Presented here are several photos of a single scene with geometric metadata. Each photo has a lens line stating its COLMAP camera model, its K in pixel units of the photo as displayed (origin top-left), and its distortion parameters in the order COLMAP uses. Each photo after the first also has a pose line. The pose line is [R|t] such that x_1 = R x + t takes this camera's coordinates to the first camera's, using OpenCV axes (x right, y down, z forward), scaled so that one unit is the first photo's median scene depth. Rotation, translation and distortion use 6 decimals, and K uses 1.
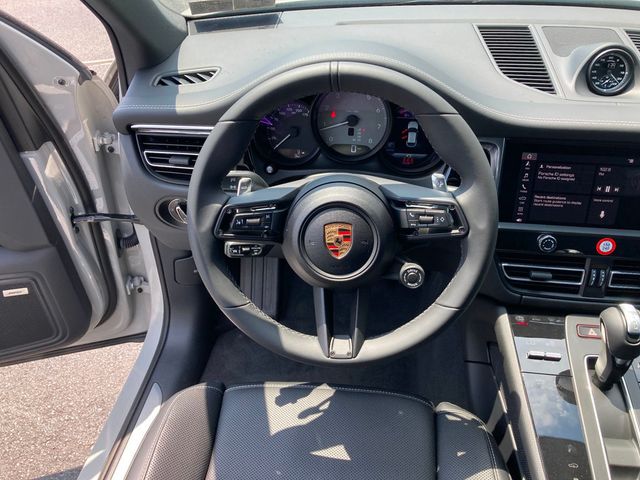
lens RADIAL K [[510.0, 0, 320.0], [0, 510.0, 243.1], [0, 0, 1]] dist [0.005880, 0.001868]
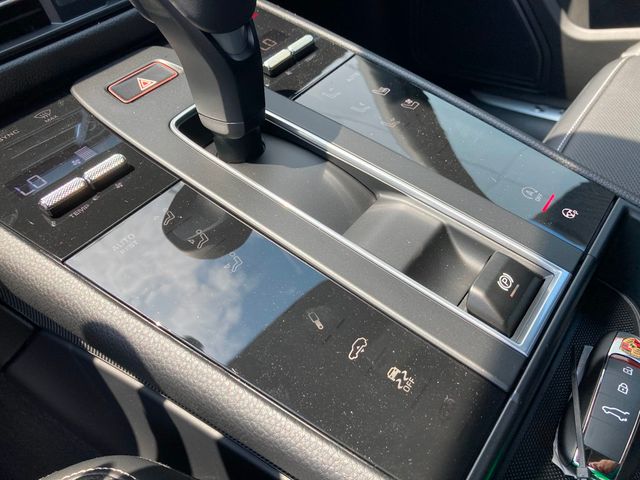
lens RADIAL K [[513.7, 0, 317.4], [0, 513.7, 241.2], [0, 0, 1]] dist [0.002422, 0.005850]
pose [[0.491206, -0.625558, 0.606130, 0.290621], [0.608248, 0.744445, 0.275384, 0.248013], [-0.623499, 0.233408, 0.746170, 0.674053]]
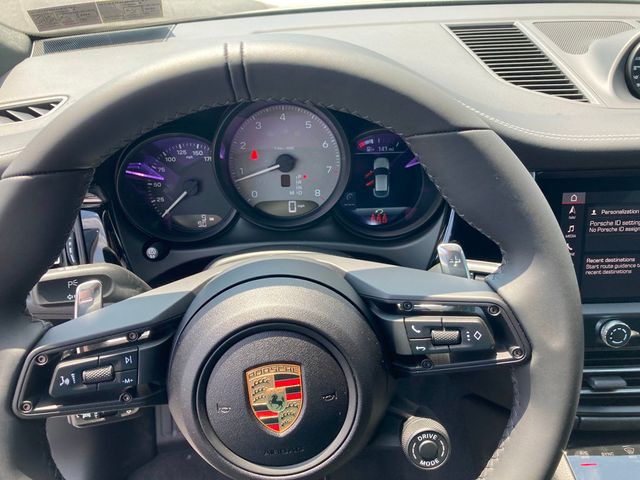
lens RADIAL K [[530.6, 0, 320.0], [0, 530.6, 240.0], [0, 0, 1]] dist [-0.005680, -0.005871]
pose [[0.990651, -0.084251, 0.107295, 0.029200], [0.095396, 0.990057, -0.103375, -0.080740], [-0.097519, 0.112644, 0.988838, 0.389664]]
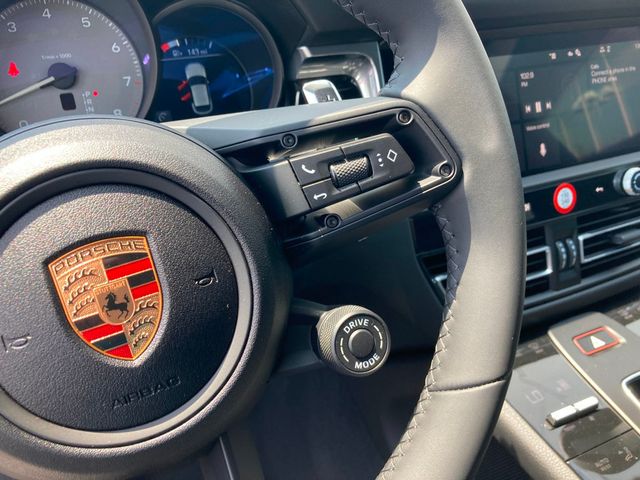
lens RADIAL K [[543.0, 0, 320.0], [0, 543.0, 240.0], [0, 0, 1]] dist [-0.001750, -0.003288]
pose [[0.856658, -0.258501, 0.446447, 0.006820], [0.343003, 0.931813, -0.118628, 0.030178], [-0.385339, 0.254757, 0.886912, 0.557509]]
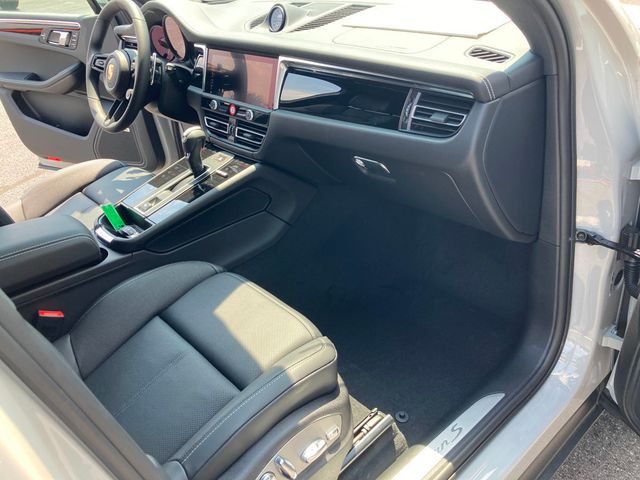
lens RADIAL K [[510.0, 0, 320.0], [0, 510.0, 243.1], [0, 0, 1]] dist [0.005880, 0.001868]
pose [[0.754329, 0.277337, -0.595039, 2.016141], [-0.333471, 0.942614, 0.016596, 0.318891], [0.565495, 0.185909, 0.803525, -0.178161]]
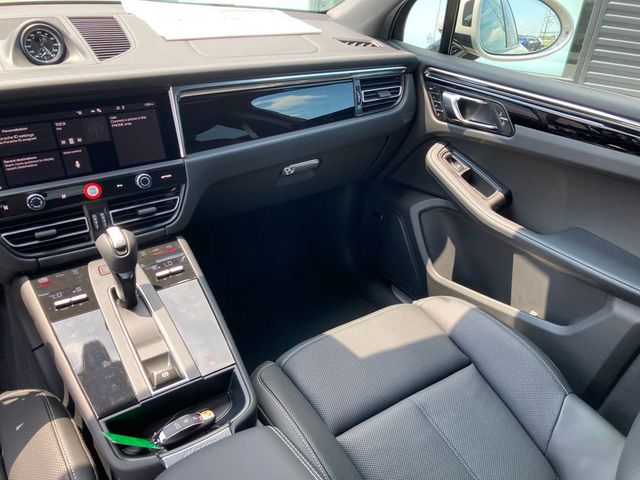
lens RADIAL K [[513.7, 0, 317.4], [0, 513.7, 241.2], [0, 0, 1]] dist [0.002422, 0.005850]
pose [[0.757605, -0.305012, 0.577064, 0.250690], [0.351803, 0.935506, 0.032601, 0.250422], [-0.549790, 0.178314, 0.816048, -0.176940]]
